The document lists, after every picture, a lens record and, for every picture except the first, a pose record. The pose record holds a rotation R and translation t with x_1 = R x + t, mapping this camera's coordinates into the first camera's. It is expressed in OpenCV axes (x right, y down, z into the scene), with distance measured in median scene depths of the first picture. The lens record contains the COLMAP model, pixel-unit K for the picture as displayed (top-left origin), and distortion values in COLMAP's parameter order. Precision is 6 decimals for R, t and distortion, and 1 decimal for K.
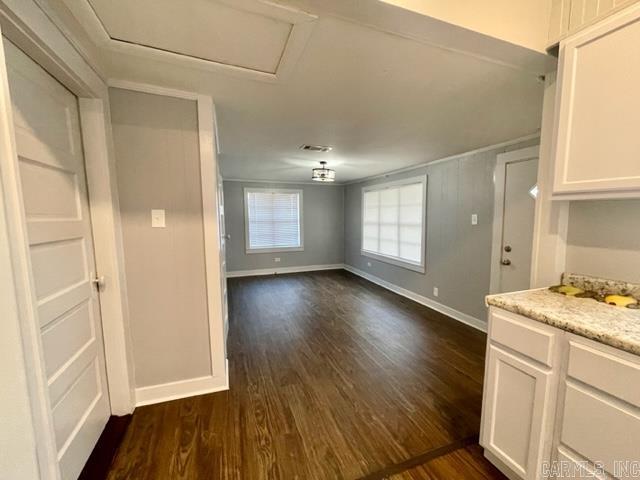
lens RADIAL K [[259.8, 0, 317.7], [0, 259.8, 239.0], [0, 0, 1]] dist [-0.000694, -0.000516]
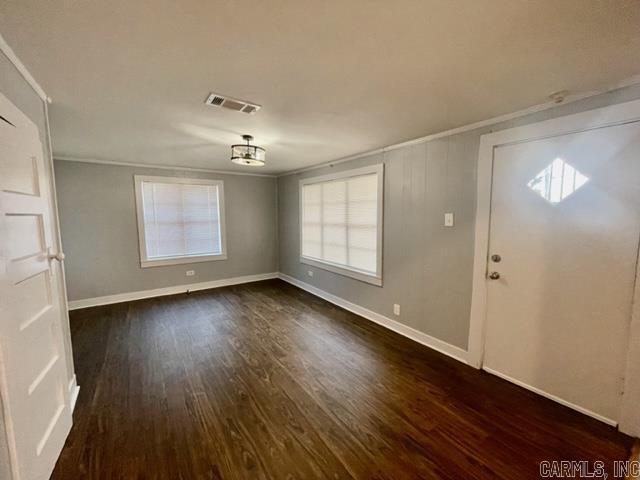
lens RADIAL K [[259.8, 0, 321.0], [0, 259.8, 239.2], [0, 0, 1]] dist [-0.000694, -0.000516]
pose [[0.963000, -0.024026, 0.268427, 0.015998], [0.022367, 0.999707, 0.009240, -0.025344], [-0.268570, -0.002894, 0.963256, 0.270692]]
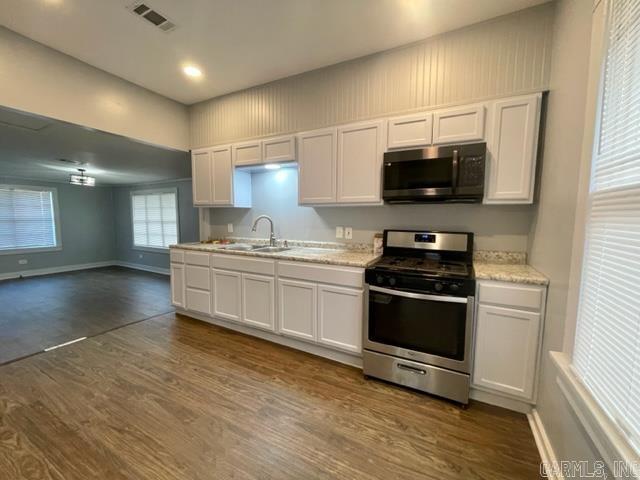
lens RADIAL K [[259.8, 0, 320.7], [0, 259.8, 238.7], [0, 0, 1]] dist [-0.000694, -0.000516]
pose [[0.739287, -0.041966, 0.672081, 0.017582], [0.051702, 0.998648, 0.005485, 0.074343], [-0.671402, 0.030693, 0.740457, -0.604522]]
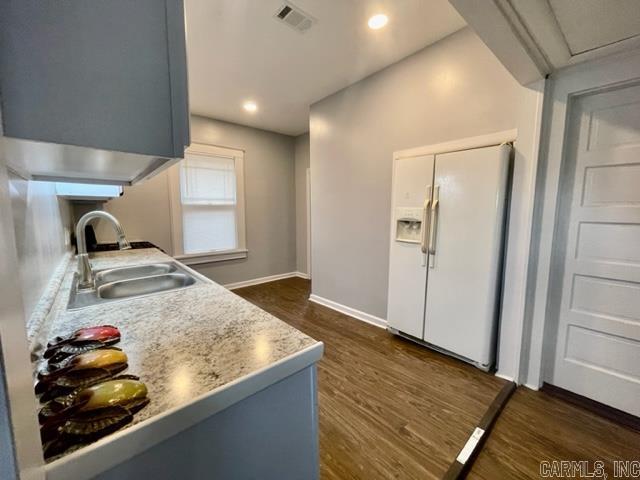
lens RADIAL K [[259.8, 0, 318.3], [0, 259.8, 240.1], [0, 0, 1]] dist [-0.000694, -0.000516]
pose [[-0.935930, 0.051804, -0.348356, 0.277919], [-0.023222, 0.977893, 0.207814, -0.039296], [0.351421, 0.202589, -0.914036, 0.486036]]
